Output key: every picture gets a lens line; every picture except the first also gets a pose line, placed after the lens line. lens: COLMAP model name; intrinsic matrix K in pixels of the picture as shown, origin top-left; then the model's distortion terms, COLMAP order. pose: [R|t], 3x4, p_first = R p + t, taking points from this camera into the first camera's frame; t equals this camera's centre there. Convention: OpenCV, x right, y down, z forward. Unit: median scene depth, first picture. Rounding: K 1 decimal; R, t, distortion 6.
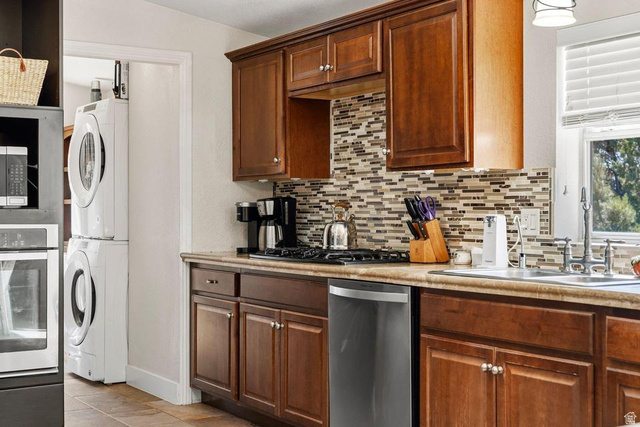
lens RADIAL K [[900.3, 0, 317.7], [0, 900.3, 212.8], [0, 0, 1]] dist [0.014471, 0.000000]
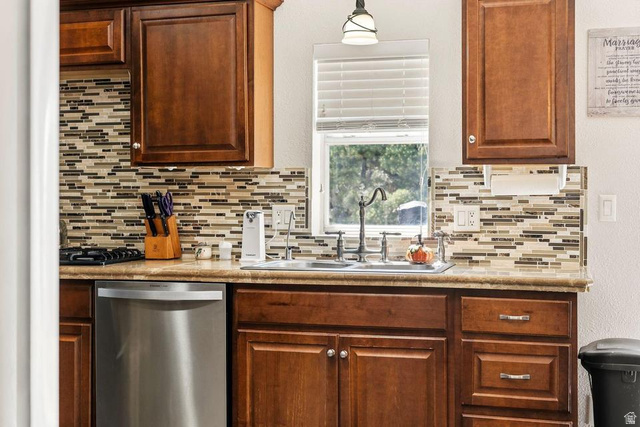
lens RADIAL K [[900.3, 0, 320.4], [0, 900.3, 187.9], [0, 0, 1]] dist [0.014471, 0.000000]
pose [[0.756325, 0.006622, 0.654163, -0.403914], [0.000997, 0.999936, -0.011274, -0.011572], [-0.654196, 0.009179, 0.756270, 0.139047]]
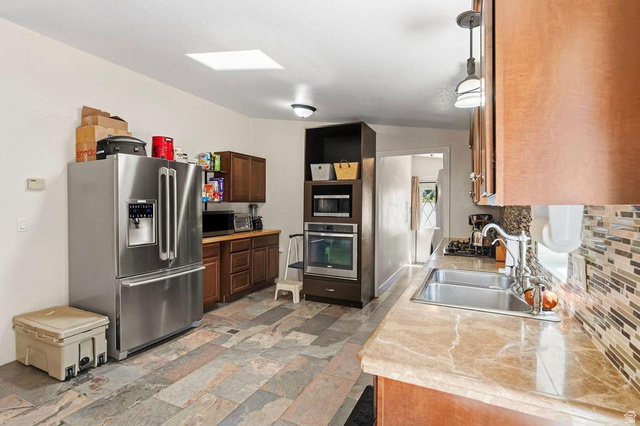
lens RADIAL K [[309.3, 0, 320.6], [0, 309.3, 207.6], [0, 0, 1]] dist [-0.004778, -0.000548]
pose [[0.521339, 0.009228, -0.853300, 0.427277], [-0.011038, 0.999931, 0.004069, -0.038040], [0.853278, 0.007298, 0.521405, 0.439706]]
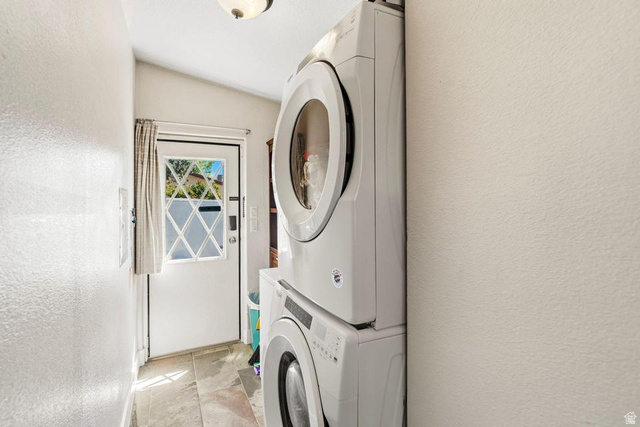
lens RADIAL K [[309.3, 0, 319.1], [0, 309.3, 206.6], [0, 0, 1]] dist [-0.004778, -0.000548]
pose [[0.991326, 0.007643, -0.131204, -0.329828], [-0.007164, 0.999966, 0.004117, -0.040985], [0.131231, -0.003141, 0.991347, 1.209483]]
